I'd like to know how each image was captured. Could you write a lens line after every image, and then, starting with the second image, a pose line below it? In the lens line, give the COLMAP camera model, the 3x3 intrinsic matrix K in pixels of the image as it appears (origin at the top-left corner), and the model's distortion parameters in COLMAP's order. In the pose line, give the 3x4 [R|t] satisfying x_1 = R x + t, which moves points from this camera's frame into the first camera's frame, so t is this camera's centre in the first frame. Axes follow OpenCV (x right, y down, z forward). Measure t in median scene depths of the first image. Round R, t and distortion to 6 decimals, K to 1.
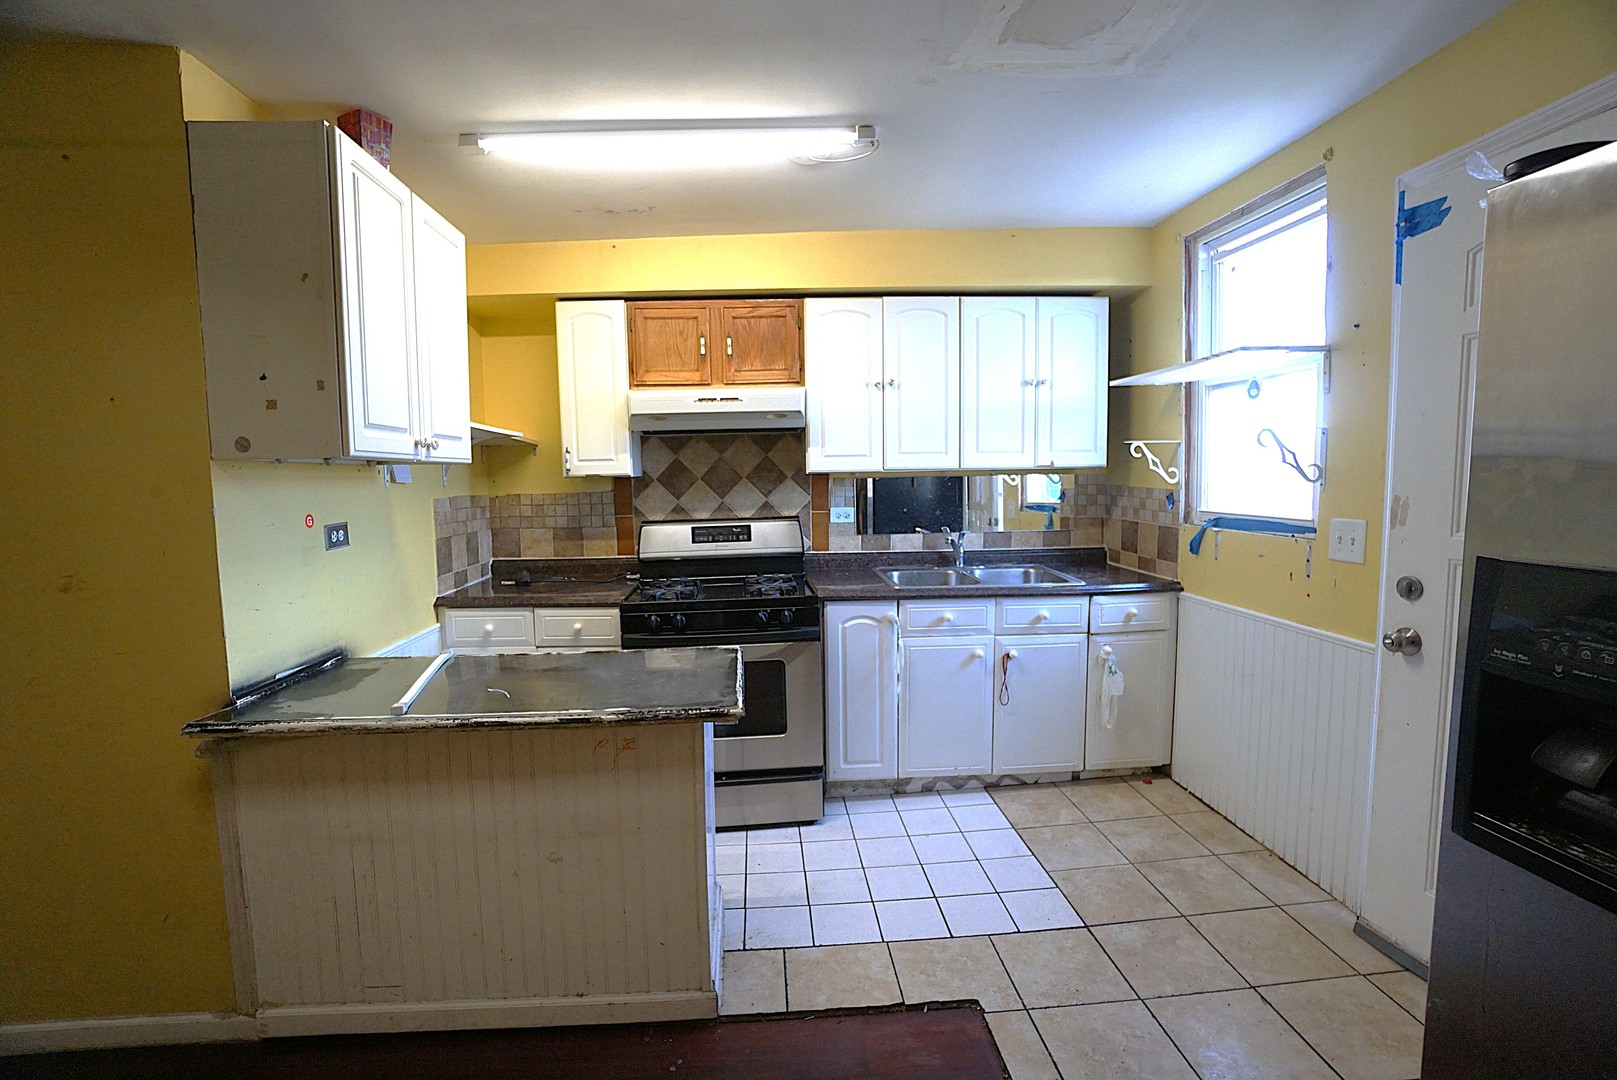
lens RADIAL K [[711.4, 0, 811.1], [0, 711.4, 529.5], [0, 0, 1]] dist [-0.038238, 0.010456]
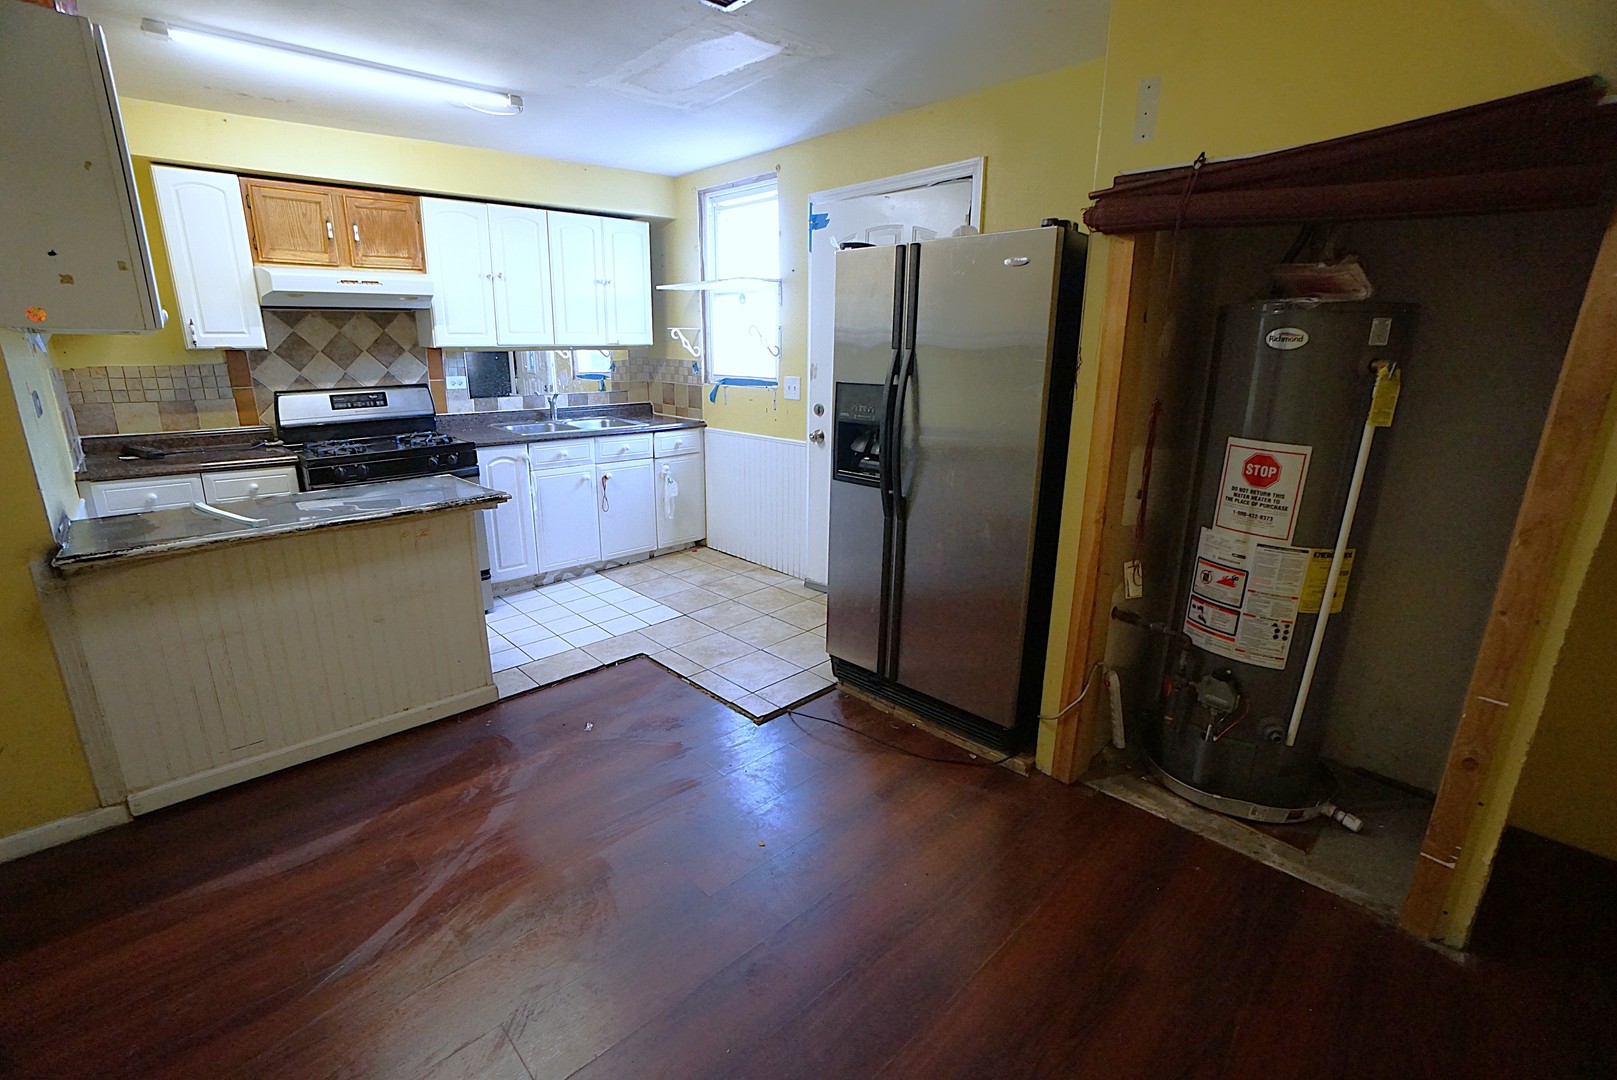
lens RADIAL K [[711.4, 0, 806.1], [0, 711.4, 536.7], [0, 0, 1]] dist [-0.038238, 0.010456]
pose [[0.763772, -0.149753, 0.627875, -0.340019], [0.034692, 0.980833, 0.191735, 0.032078], [-0.644553, -0.124660, 0.754328, -0.378184]]
